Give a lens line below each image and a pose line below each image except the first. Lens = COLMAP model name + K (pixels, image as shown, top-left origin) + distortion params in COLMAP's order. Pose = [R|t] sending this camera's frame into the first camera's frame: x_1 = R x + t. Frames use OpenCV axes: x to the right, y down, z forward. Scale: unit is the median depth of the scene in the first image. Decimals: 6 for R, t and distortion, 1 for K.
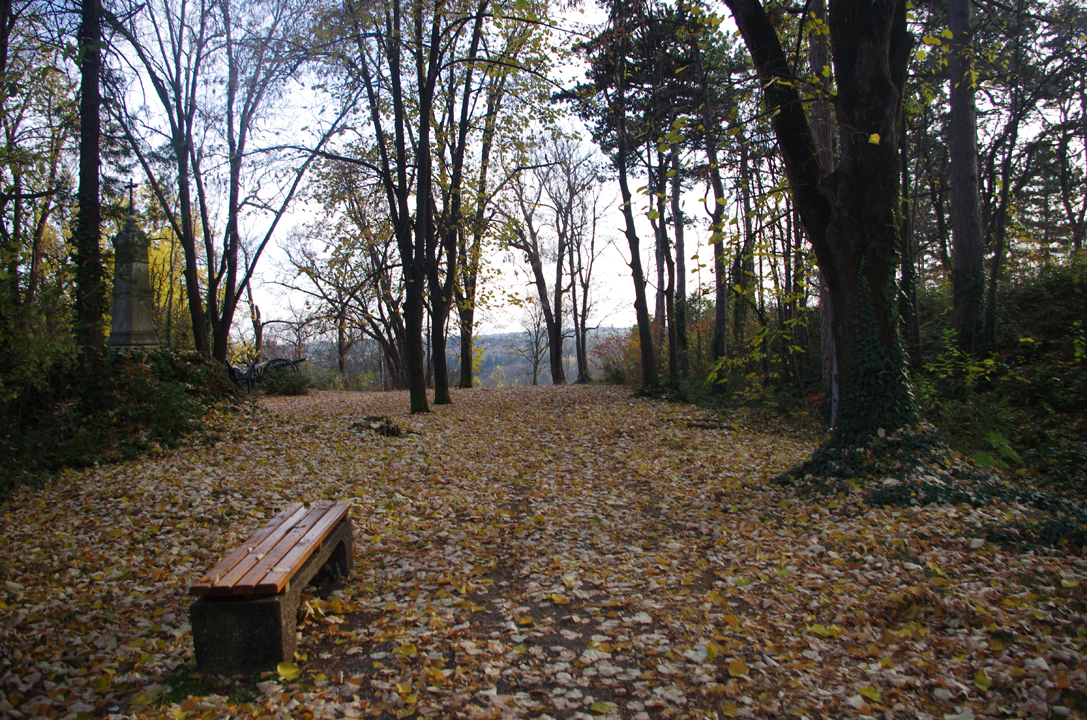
lens RADIAL K [[831.4, 0, 543.8], [0, 831.4, 357.1], [0, 0, 1]] dist [-0.075495, 0.005263]
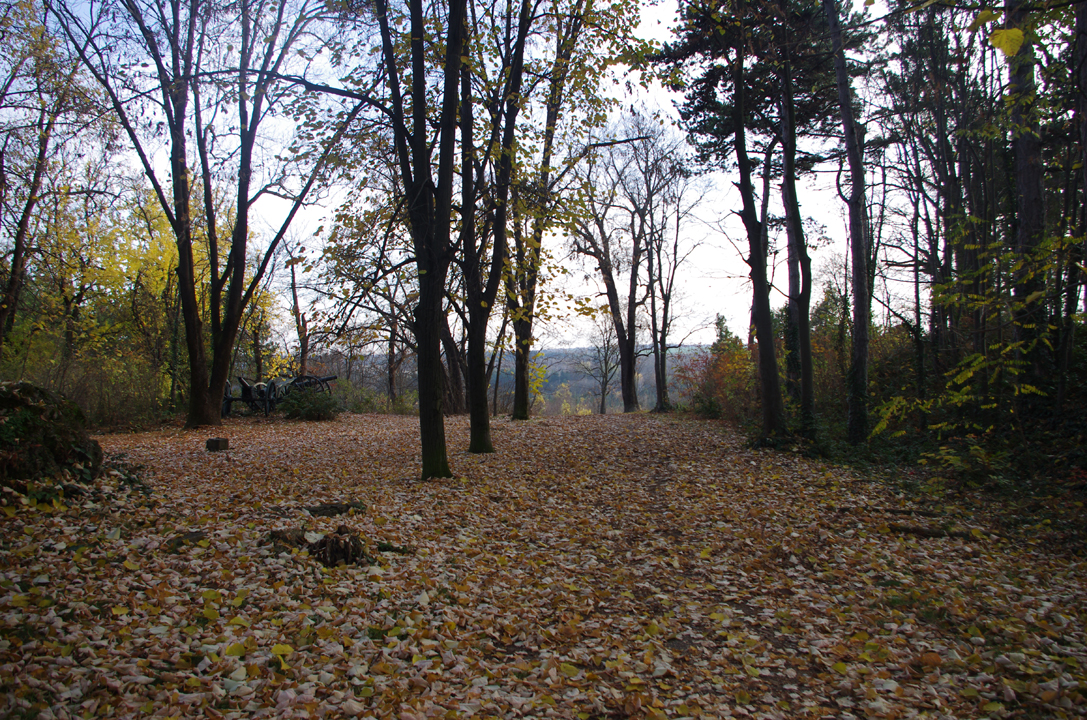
lens RADIAL K [[831.4, 0, 543.8], [0, 831.4, 357.1], [0, 0, 1]] dist [-0.075495, 0.005263]
pose [[0.996648, 0.018050, -0.079787, -0.006344], [-0.019472, 0.999665, -0.017075, -0.006974], [0.079452, 0.018571, 0.996666, 0.146907]]
